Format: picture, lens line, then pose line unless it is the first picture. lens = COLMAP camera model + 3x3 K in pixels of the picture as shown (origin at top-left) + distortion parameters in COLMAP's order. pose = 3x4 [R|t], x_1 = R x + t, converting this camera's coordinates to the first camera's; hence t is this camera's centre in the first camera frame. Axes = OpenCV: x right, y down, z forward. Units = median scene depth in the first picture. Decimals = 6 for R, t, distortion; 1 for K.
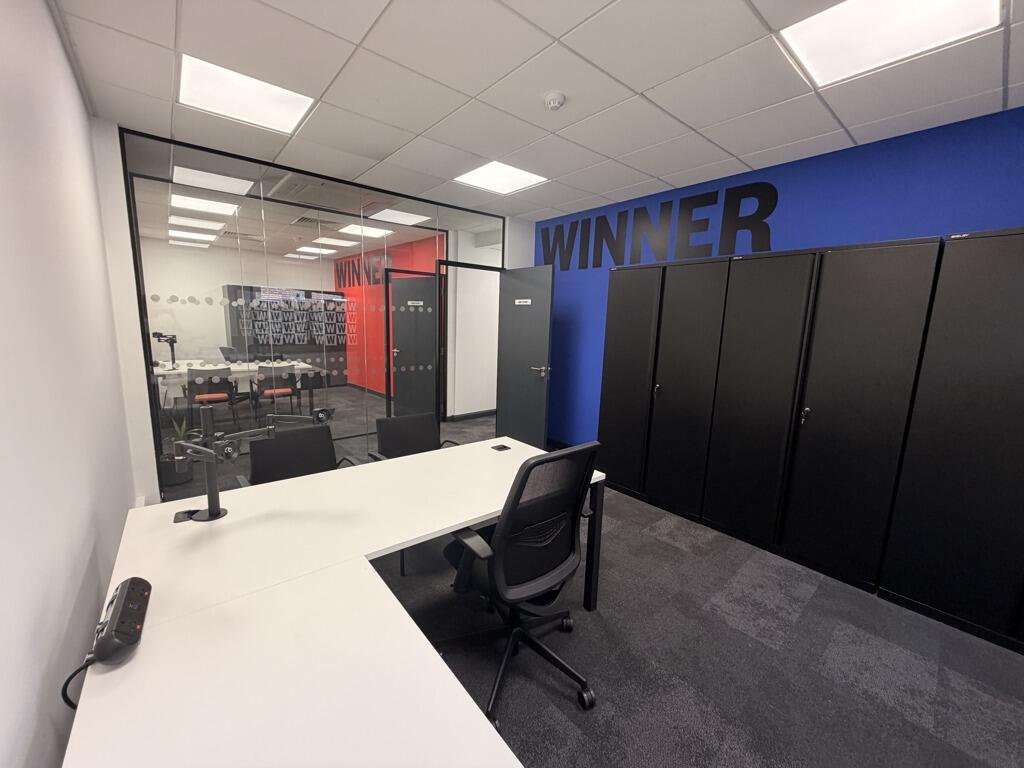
lens RADIAL K [[406.6, 0, 512.0], [0, 406.6, 384.0], [0, 0, 1]] dist [-0.001584, 0.000108]
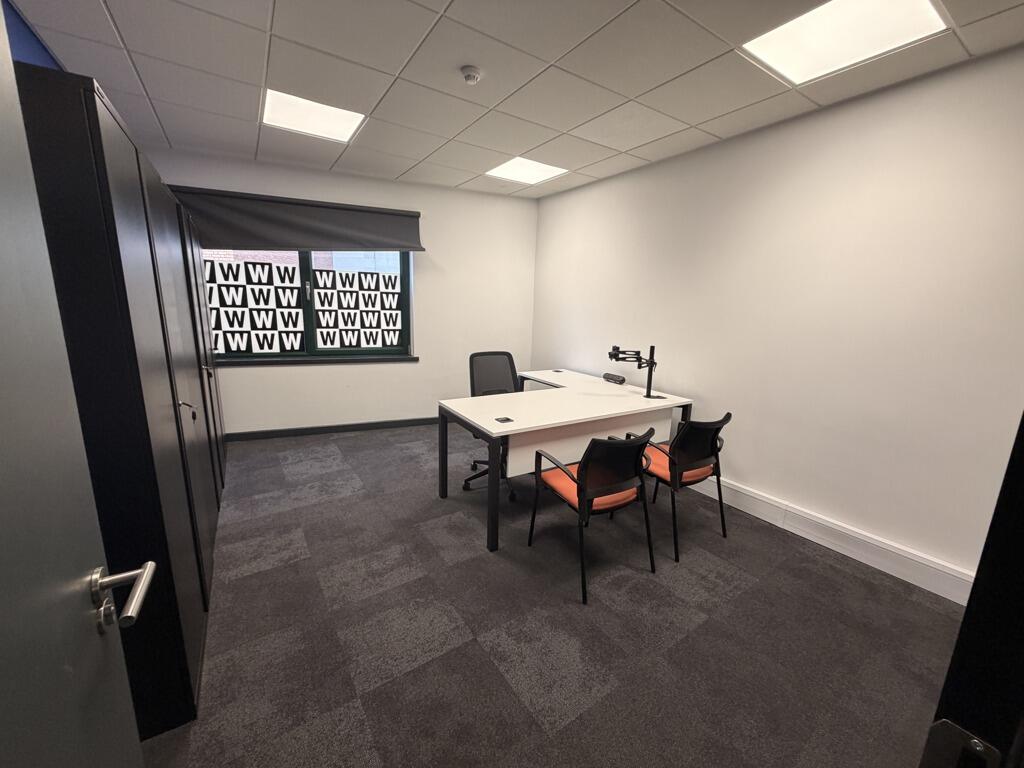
lens RADIAL K [[406.6, 0, 512.0], [0, 406.6, 384.0], [0, 0, 1]] dist [-0.001584, 0.000108]
pose [[-0.990715, -0.087495, 0.104061, -0.142503], [-0.046704, 0.937844, 0.343900, -0.291087], [-0.127682, 0.335847, -0.933222, 1.959454]]
